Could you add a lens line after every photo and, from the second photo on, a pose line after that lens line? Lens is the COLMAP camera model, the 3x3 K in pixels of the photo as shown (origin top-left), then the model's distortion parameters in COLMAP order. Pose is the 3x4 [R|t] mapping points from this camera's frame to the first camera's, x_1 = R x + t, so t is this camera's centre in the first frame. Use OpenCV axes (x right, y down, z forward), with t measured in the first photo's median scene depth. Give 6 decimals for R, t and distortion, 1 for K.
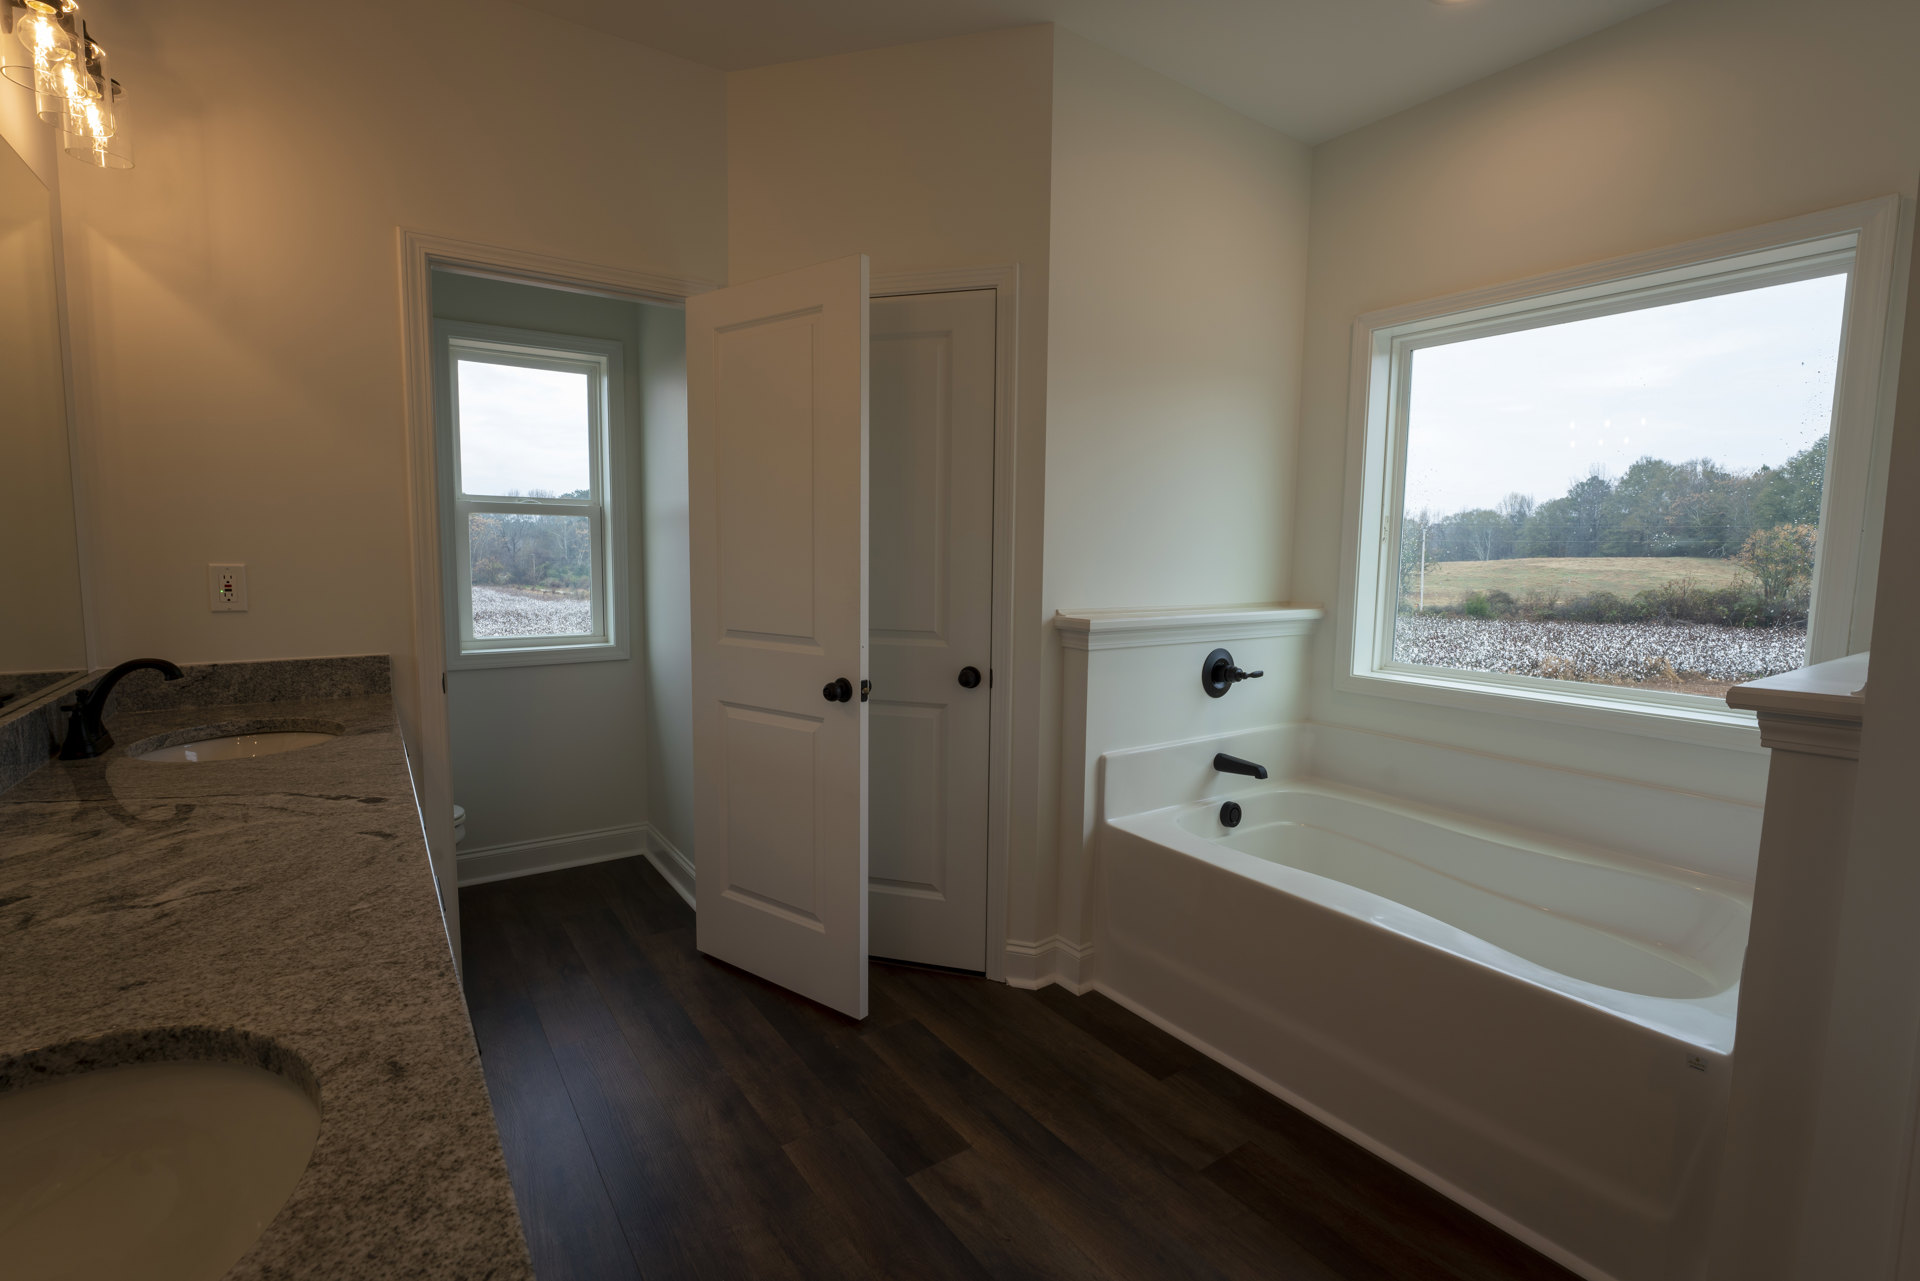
lens RADIAL K [[890.1, 0, 960.0], [0, 890.1, 640.5], [0, 0, 1]] dist [0.000718, 0.000146]
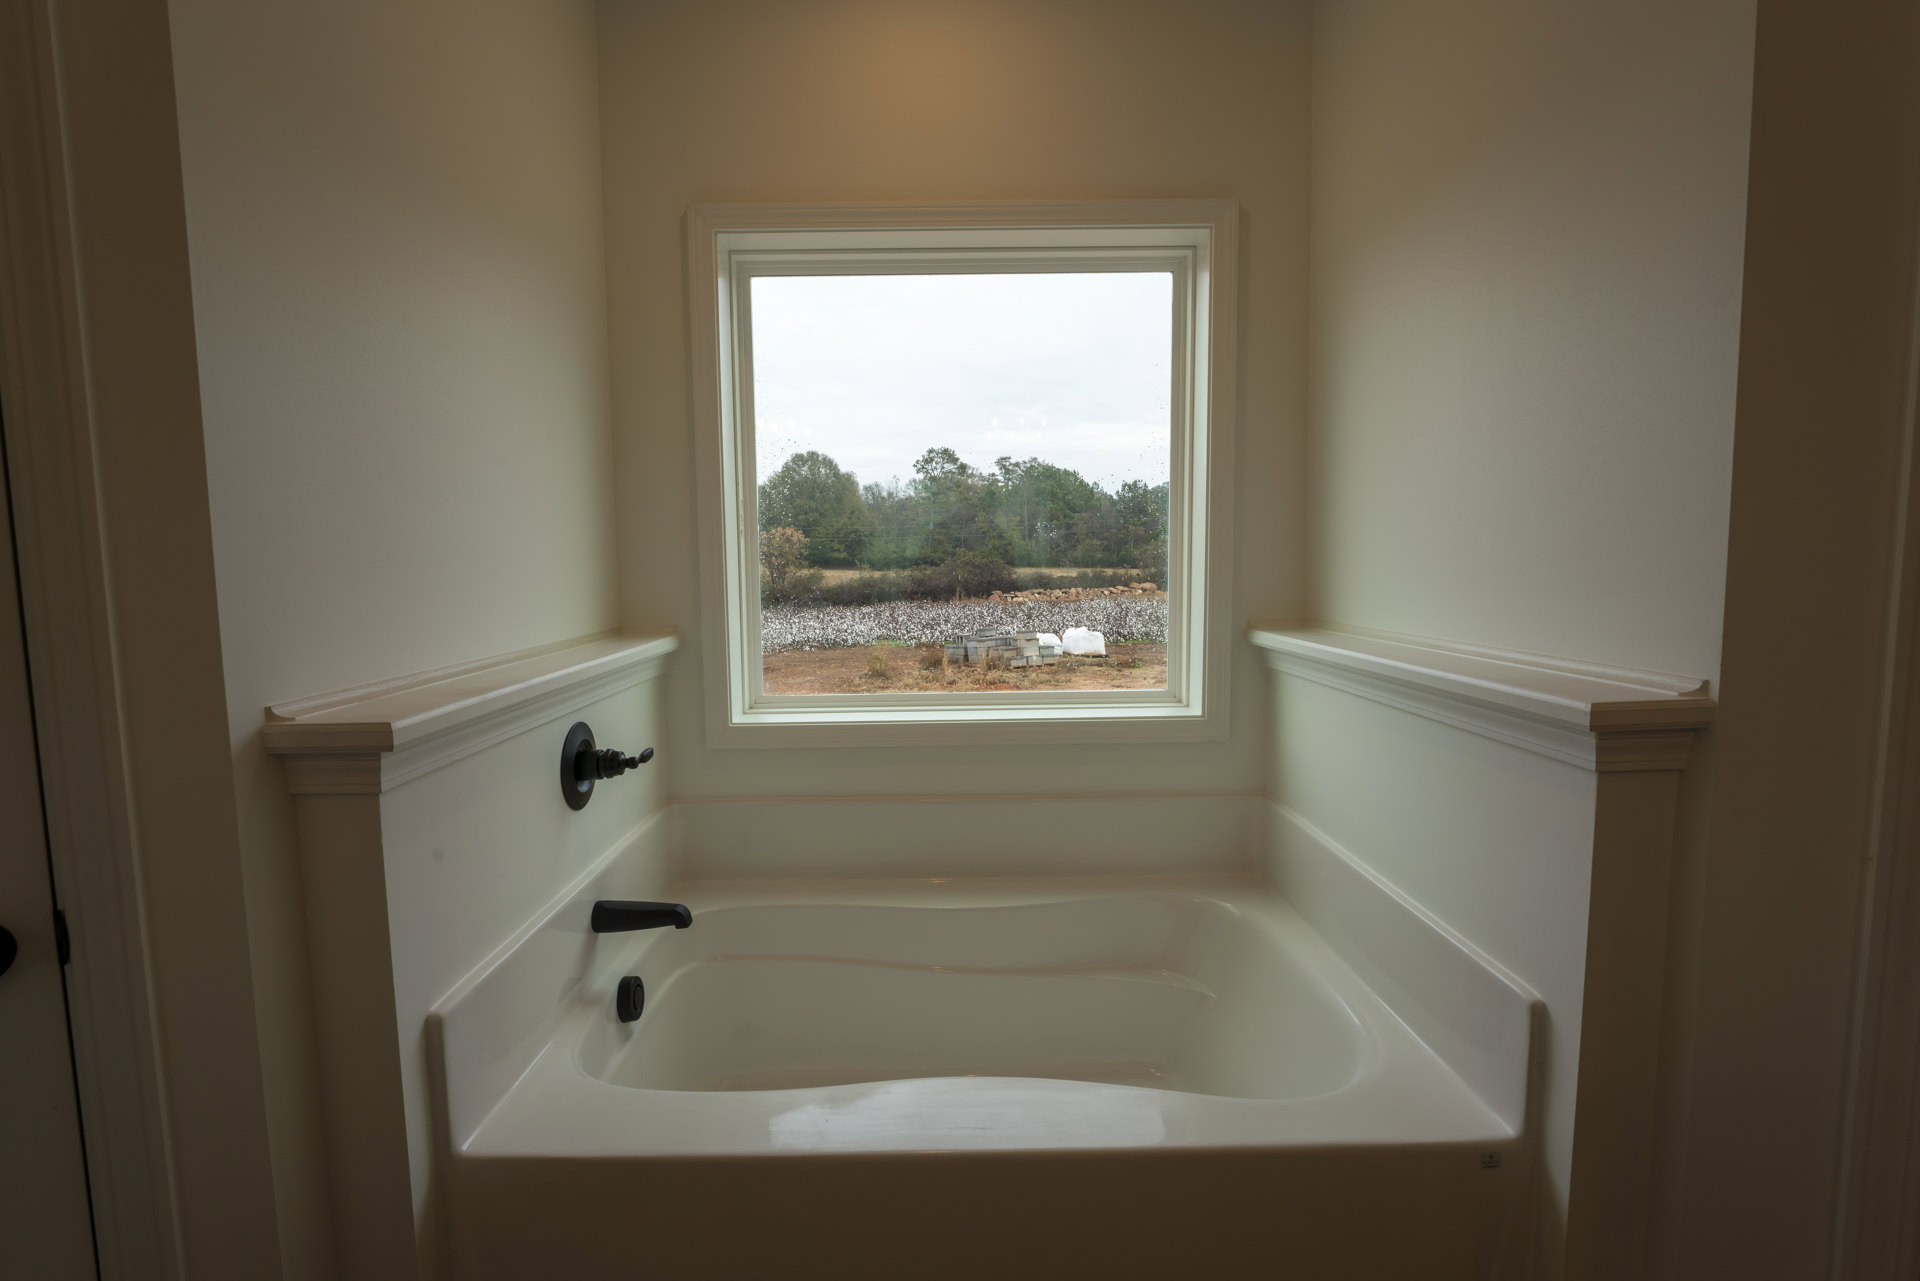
lens RADIAL K [[897.8, 0, 955.2], [0, 897.8, 636.7], [0, 0, 1]] dist [-0.000948, -0.000528]
pose [[0.552492, -0.095895, 0.827983, -0.044985], [0.102268, 0.993653, 0.046842, -0.048379], [-0.827220, 0.058796, 0.558793, 0.476932]]
